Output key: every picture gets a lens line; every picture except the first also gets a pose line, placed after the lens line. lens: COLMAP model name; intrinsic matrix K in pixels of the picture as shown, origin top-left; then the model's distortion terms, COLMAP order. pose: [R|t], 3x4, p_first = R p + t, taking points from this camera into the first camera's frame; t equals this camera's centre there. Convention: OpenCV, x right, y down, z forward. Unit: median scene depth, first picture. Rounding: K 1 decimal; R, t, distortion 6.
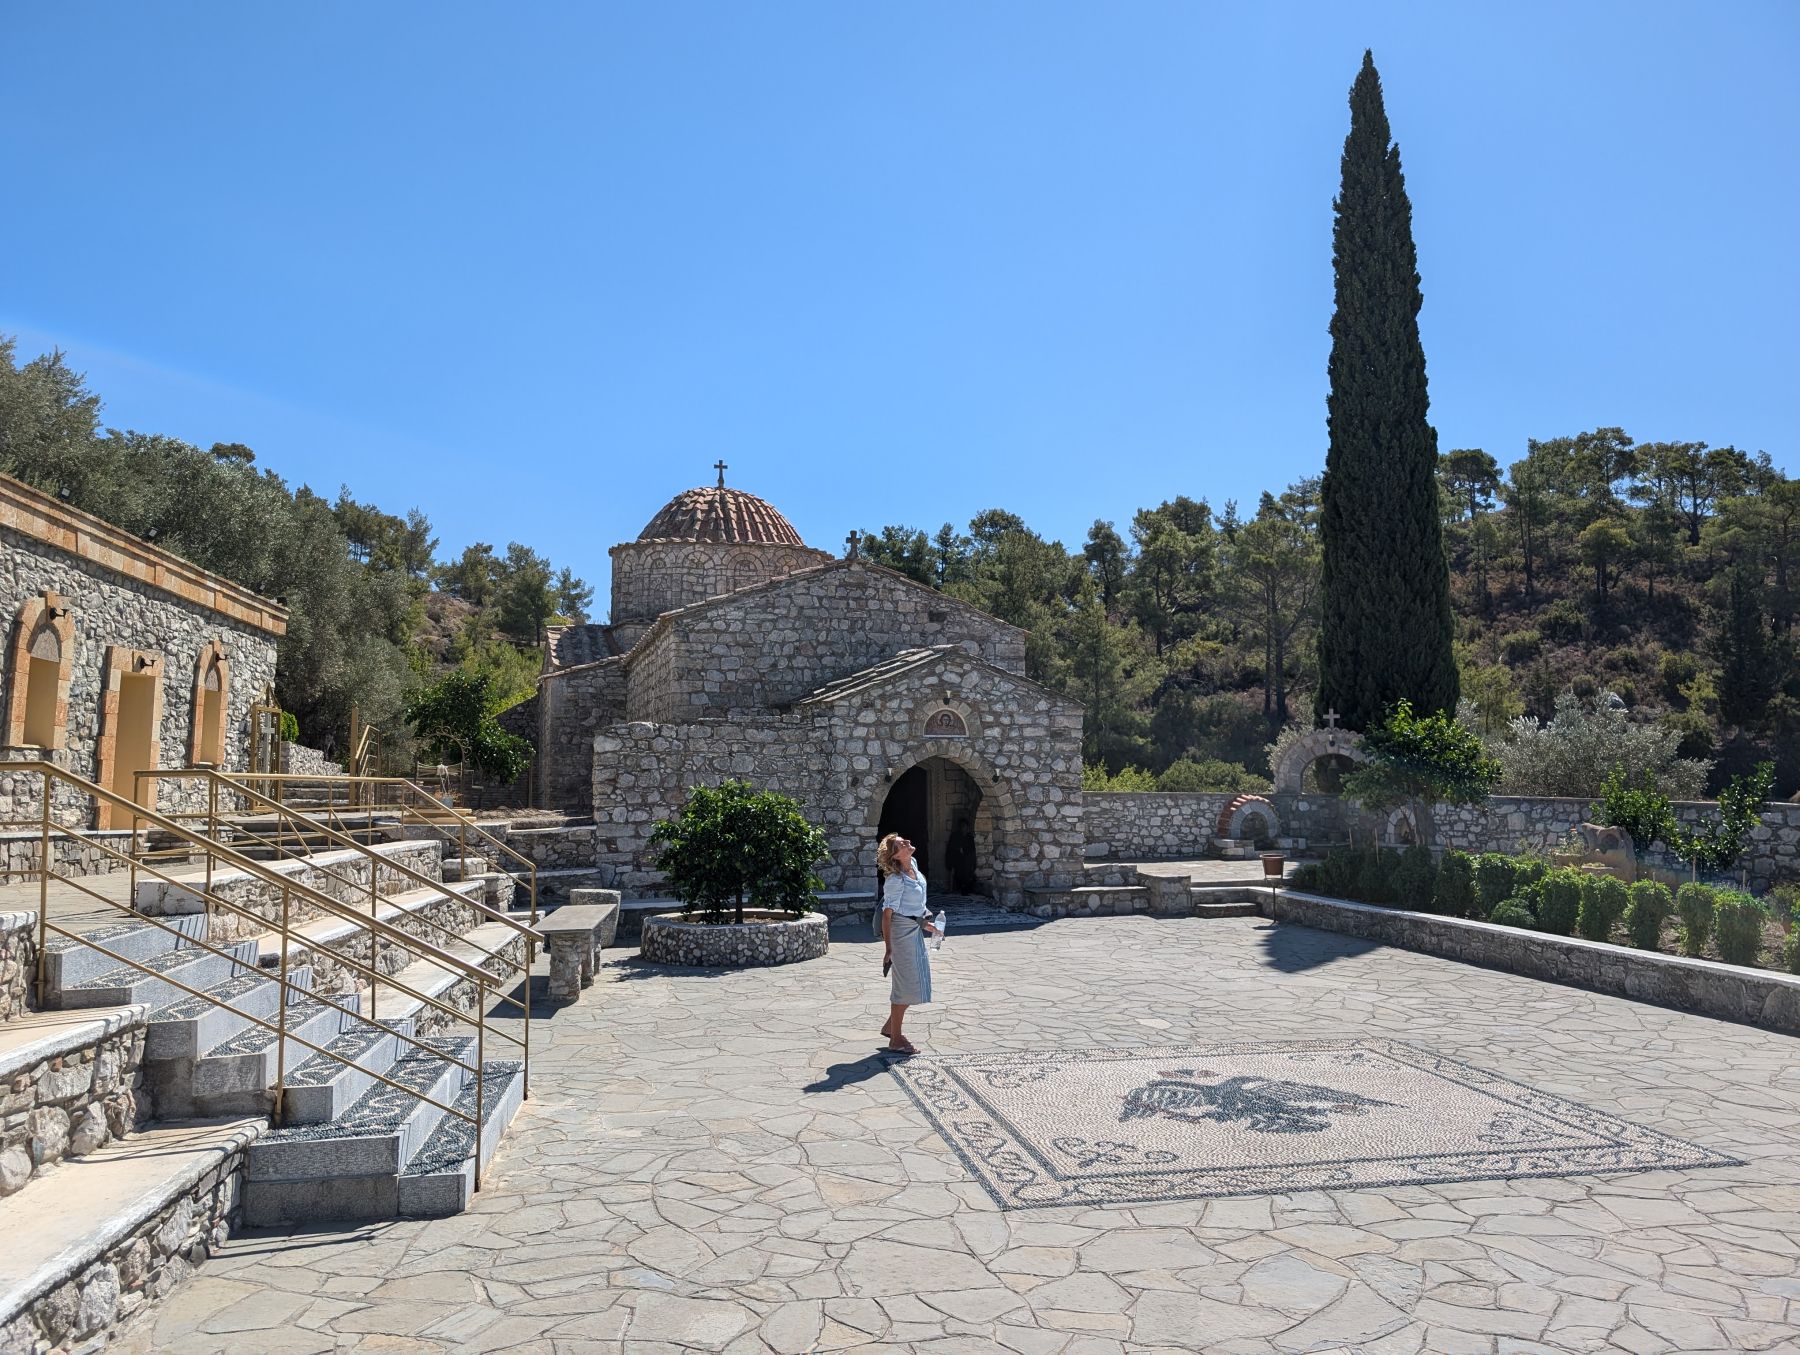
lens RADIAL K [[1343.7, 0, 900.0], [0, 1343.7, 677.5], [0, 0, 1]] dist [0.074138, -0.126605]
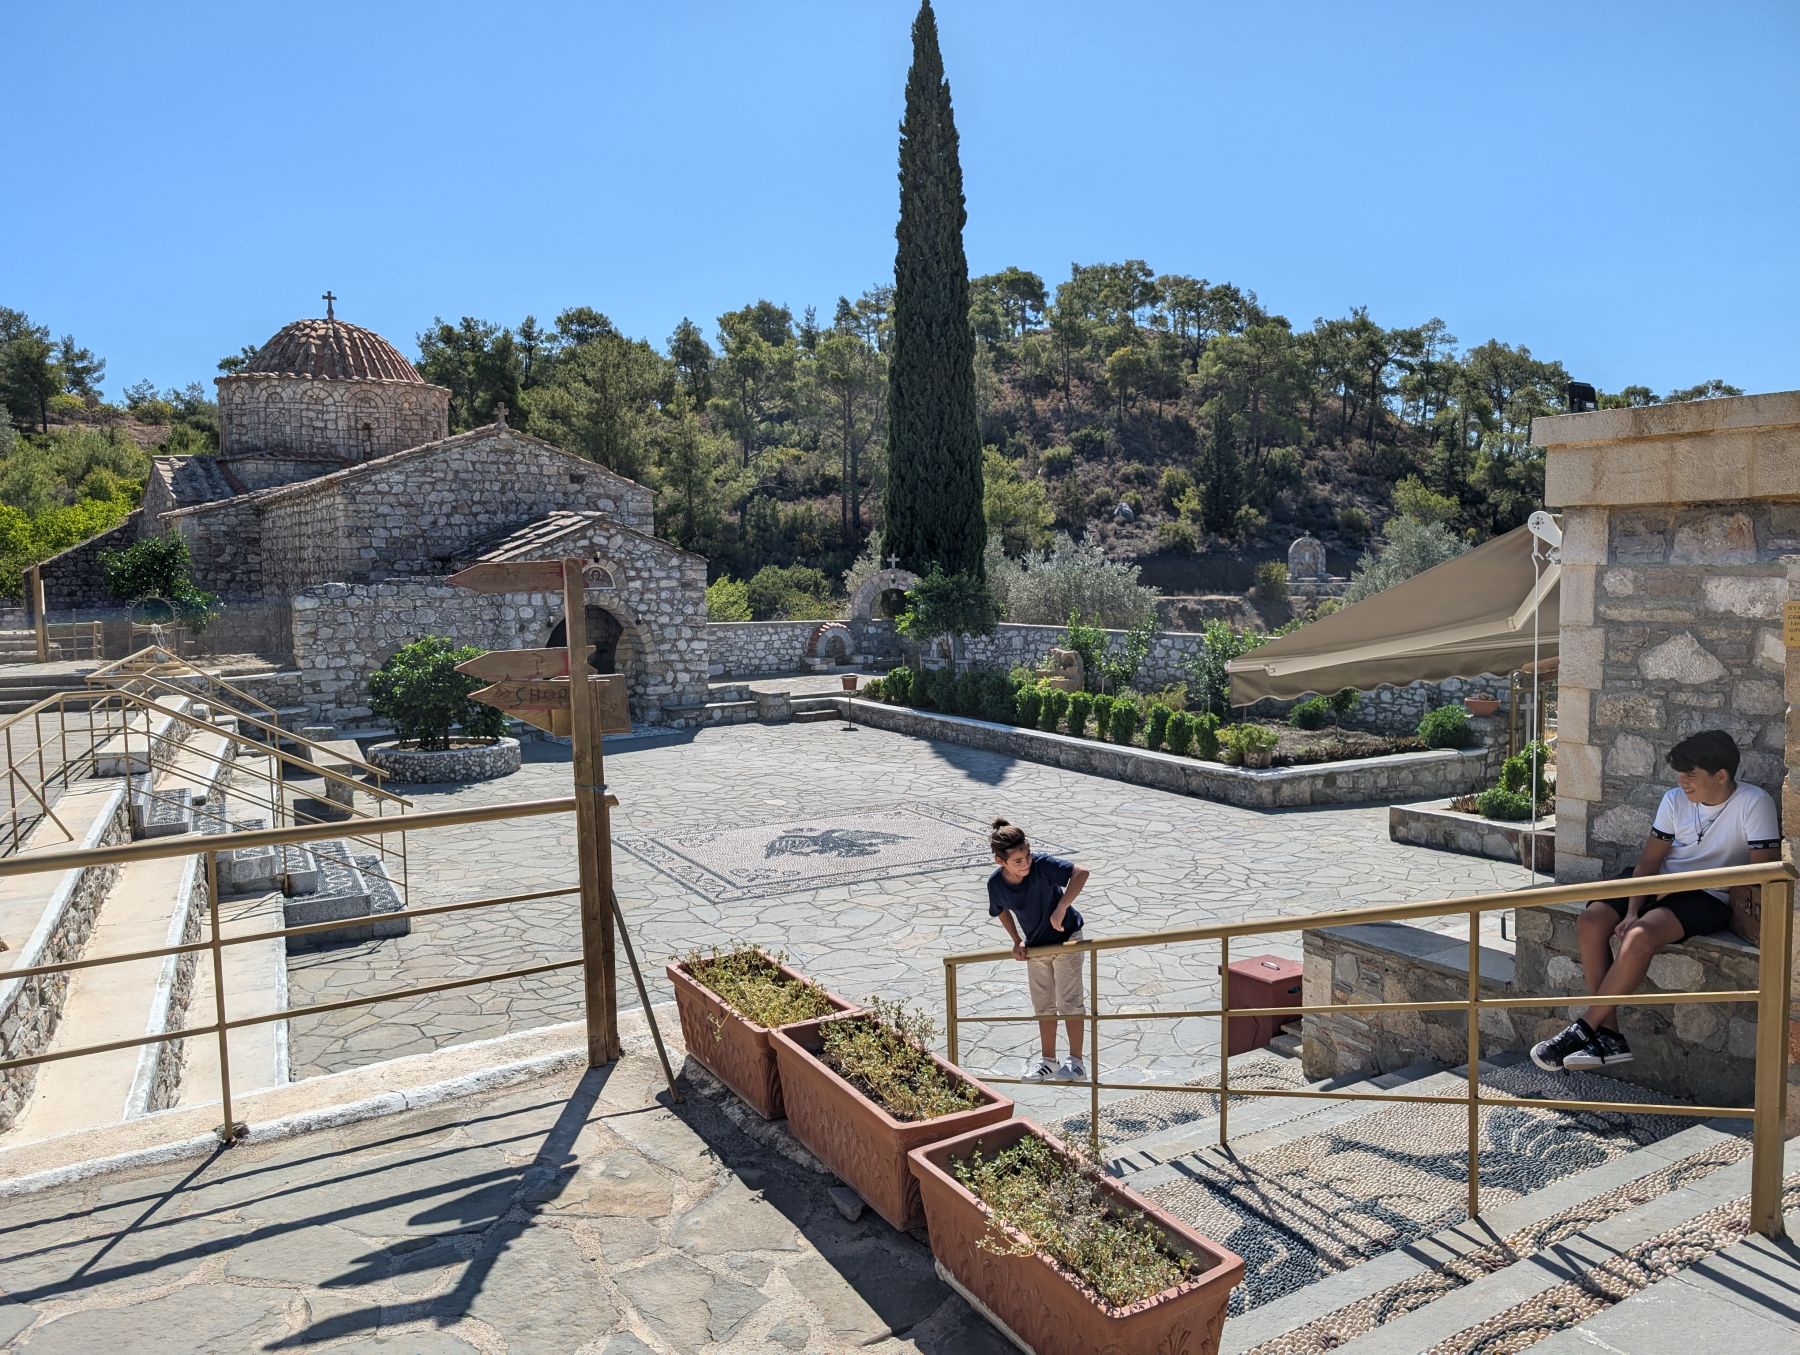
lens RADIAL K [[1418.6, 0, 897.8], [0, 1418.6, 609.6], [0, 0, 1]] dist [0.041156, -0.076270]
pose [[0.954230, -0.024412, 0.298075, -0.081603], [-0.009452, 0.993703, 0.111644, -0.075968], [-0.298923, -0.109351, 0.947991, -0.288946]]
